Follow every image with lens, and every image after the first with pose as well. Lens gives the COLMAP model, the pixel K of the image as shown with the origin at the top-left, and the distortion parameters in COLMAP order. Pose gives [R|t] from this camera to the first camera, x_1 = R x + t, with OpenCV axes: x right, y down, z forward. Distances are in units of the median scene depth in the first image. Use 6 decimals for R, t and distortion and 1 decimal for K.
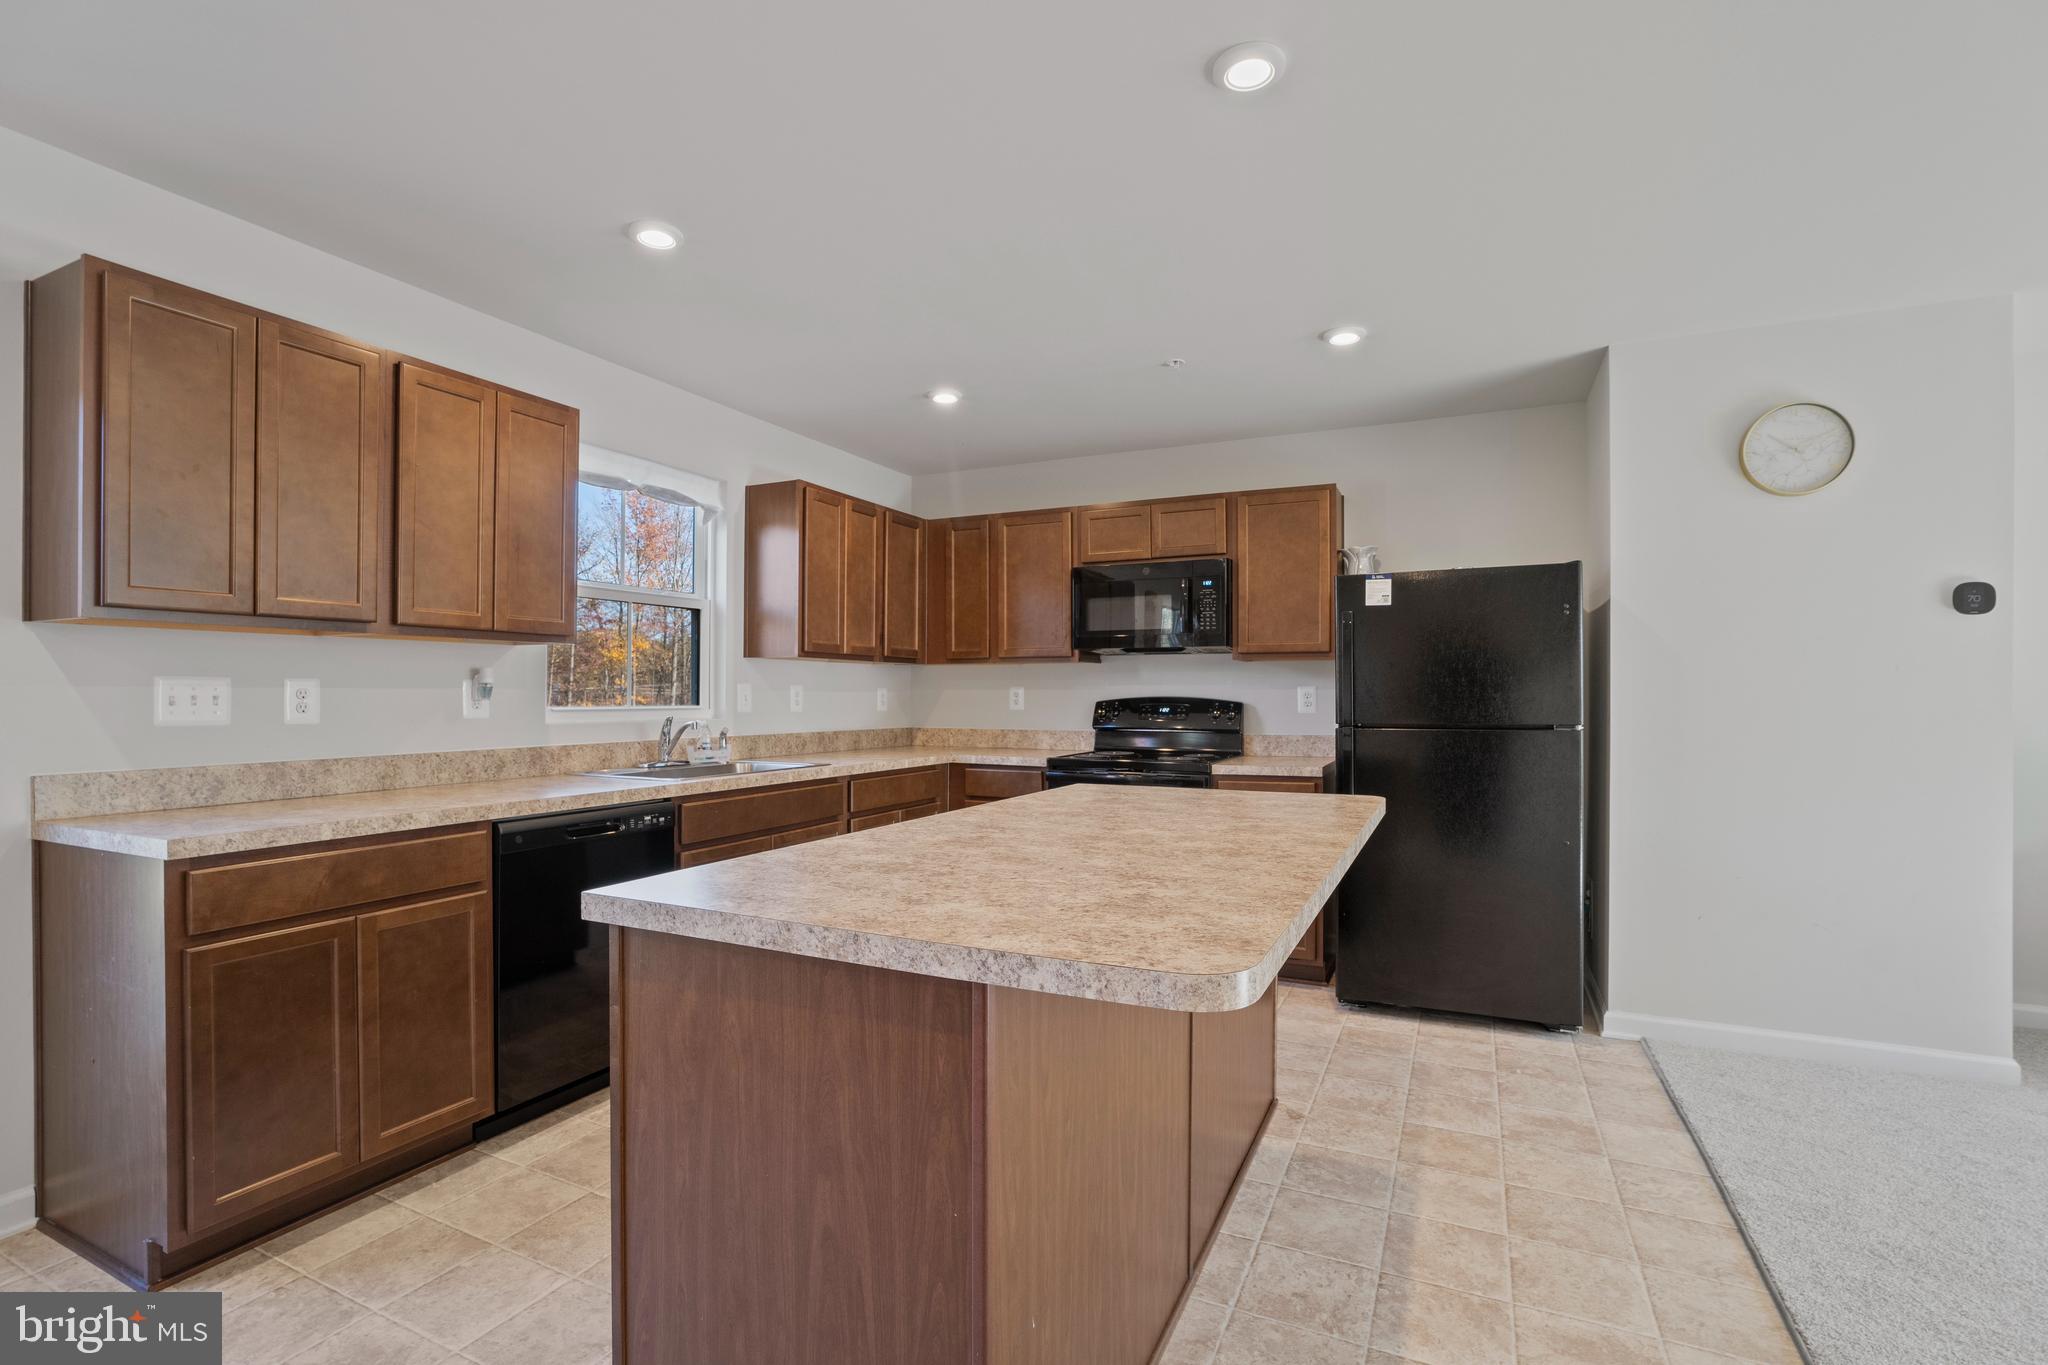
lens RADIAL K [[943.1, 0, 1024.5], [0, 943.1, 689.5], [0, 0, 1]] dist [-0.041466, 0.015164]
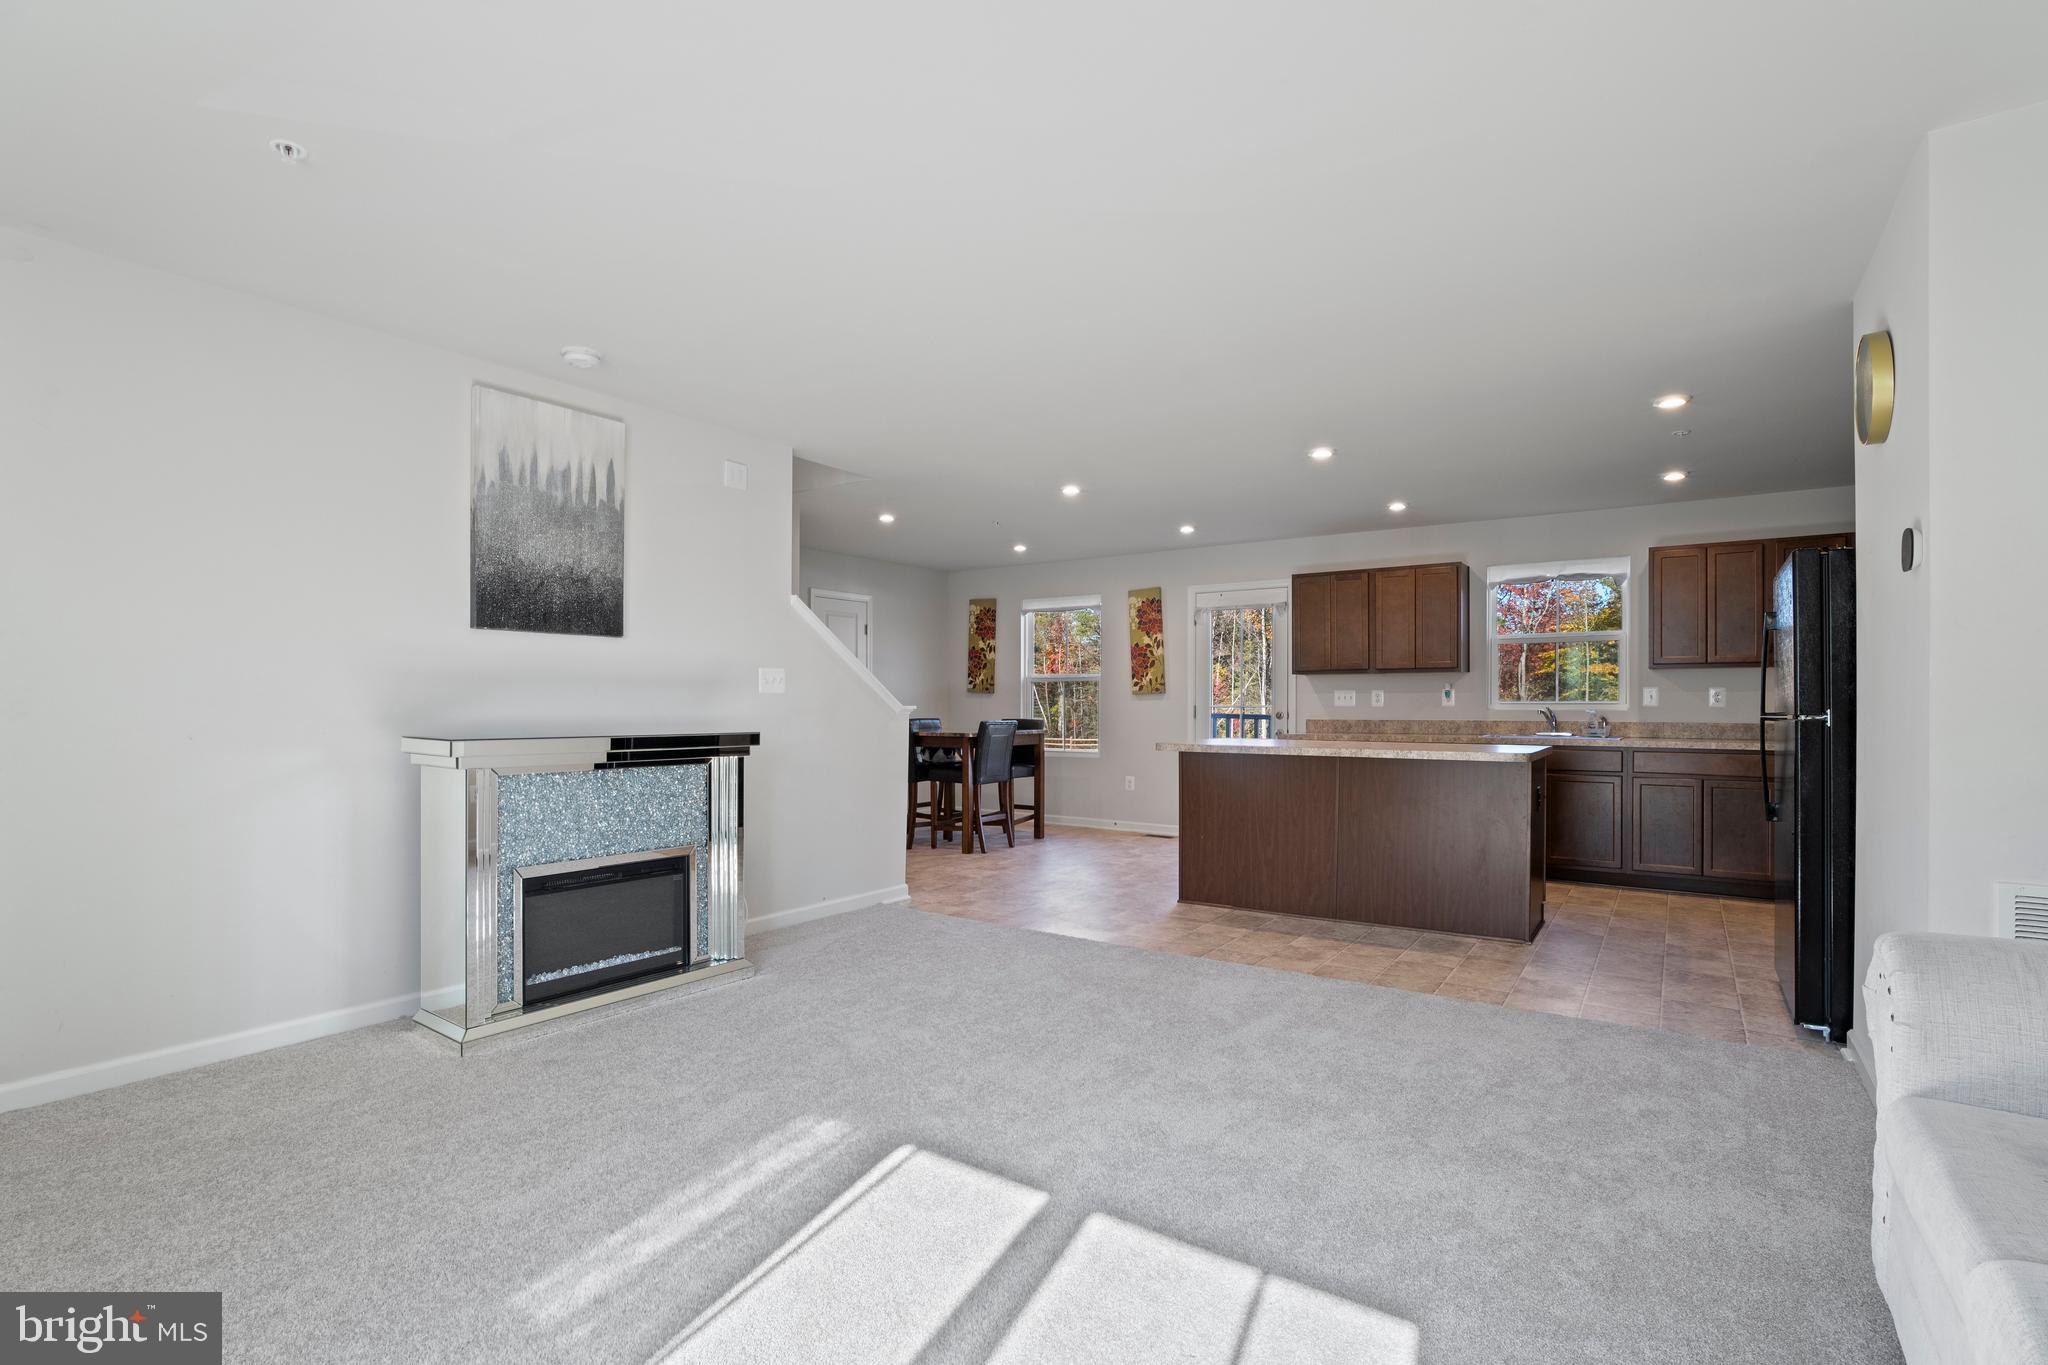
lens RADIAL K [[943.1, 0, 1044.3], [0, 943.1, 693.0], [0, 0, 1]] dist [-0.041466, 0.015164]
pose [[-0.153021, -0.013639, -0.988129, 1.777786], [0.002733, 0.999895, -0.014225, 0.028514], [0.988219, -0.004878, -0.152967, 0.378121]]
